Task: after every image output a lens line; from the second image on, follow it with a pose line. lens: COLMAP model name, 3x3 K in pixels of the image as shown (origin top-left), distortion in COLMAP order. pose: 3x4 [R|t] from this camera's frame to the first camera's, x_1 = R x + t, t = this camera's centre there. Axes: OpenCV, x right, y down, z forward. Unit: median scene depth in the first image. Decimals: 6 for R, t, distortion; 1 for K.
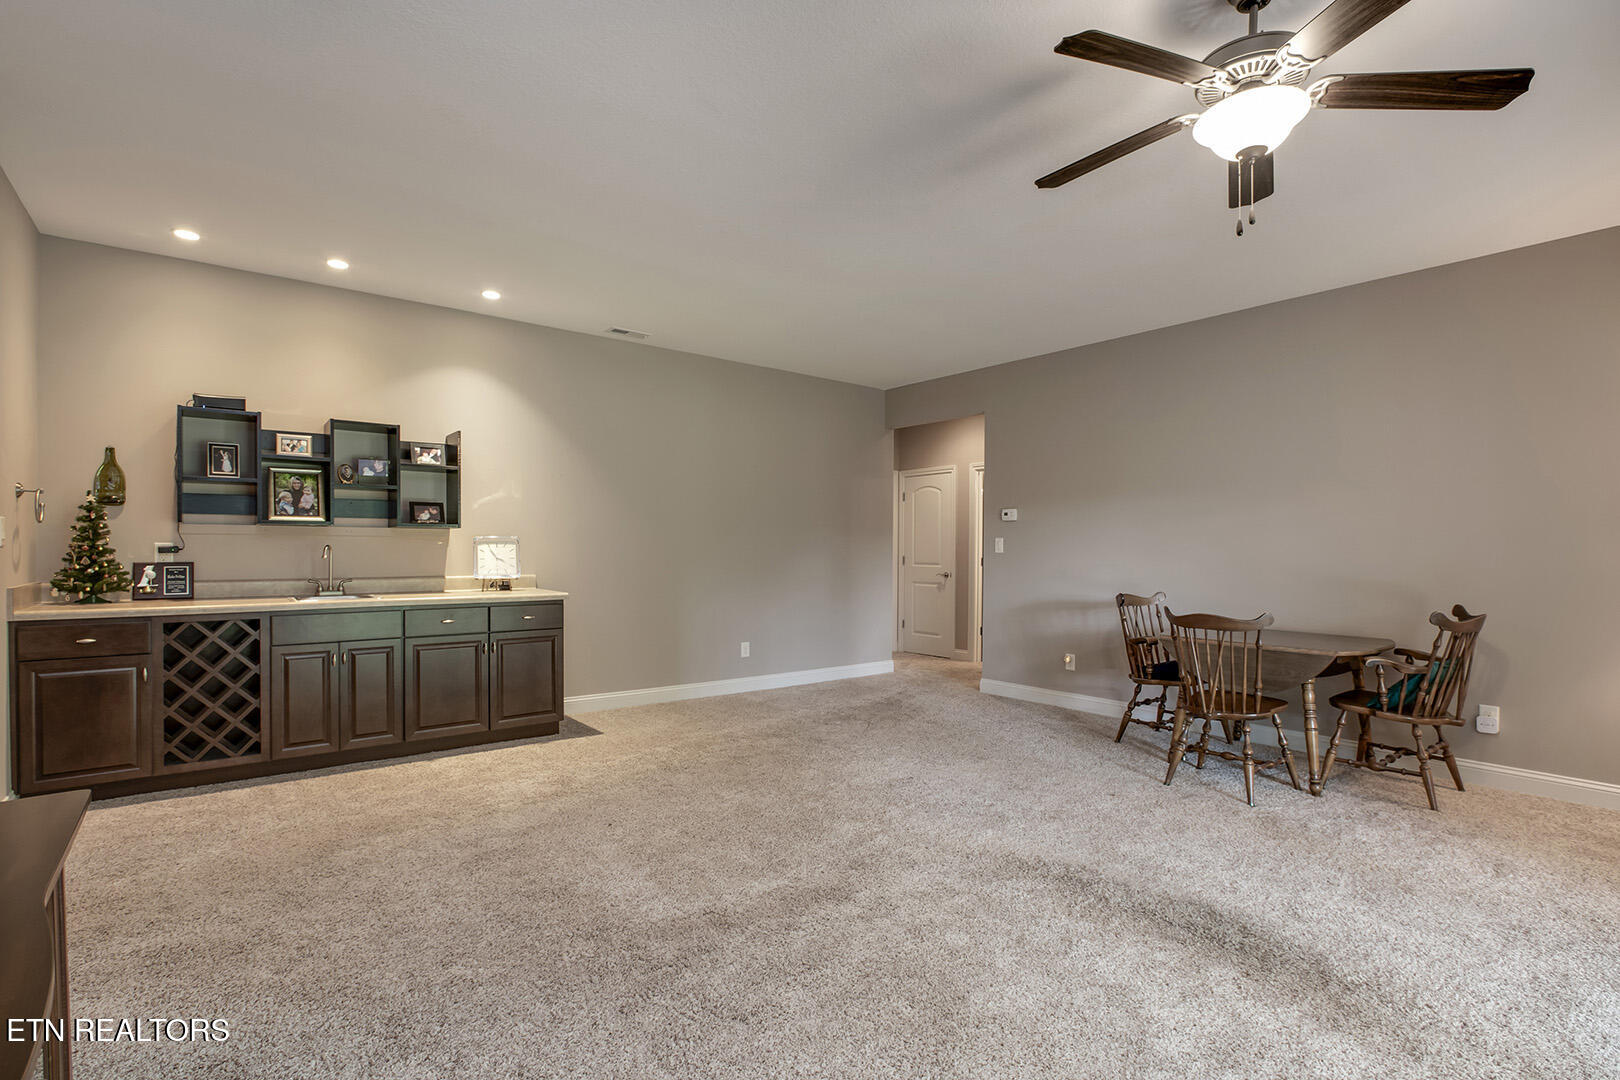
lens RADIAL K [[775.3, 0, 810.6], [0, 775.3, 553.4], [0, 0, 1]] dist [-0.025876, 0.004501]
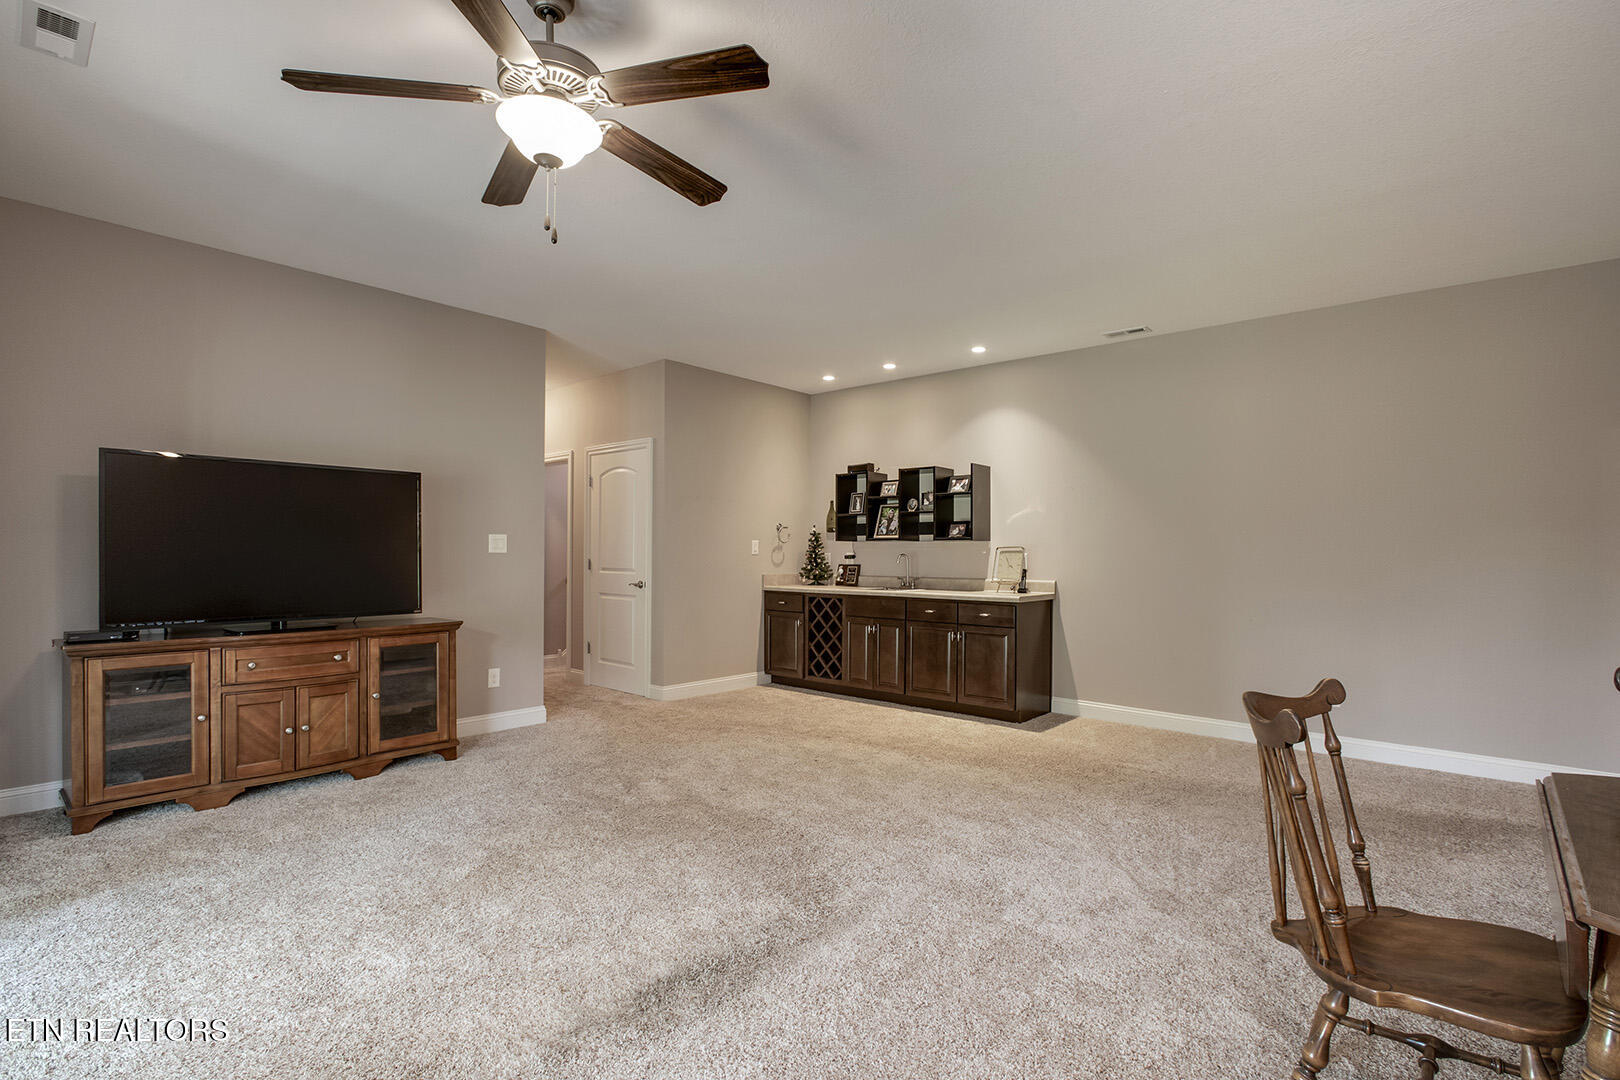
lens RADIAL K [[775.3, 0, 810.6], [0, 775.3, 553.4], [0, 0, 1]] dist [-0.025876, 0.004501]
pose [[0.168313, -0.004735, -0.985722, 0.772406], [-0.011737, 0.999908, -0.006807, 0.000239], [0.985664, 0.012715, 0.168242, 0.547965]]
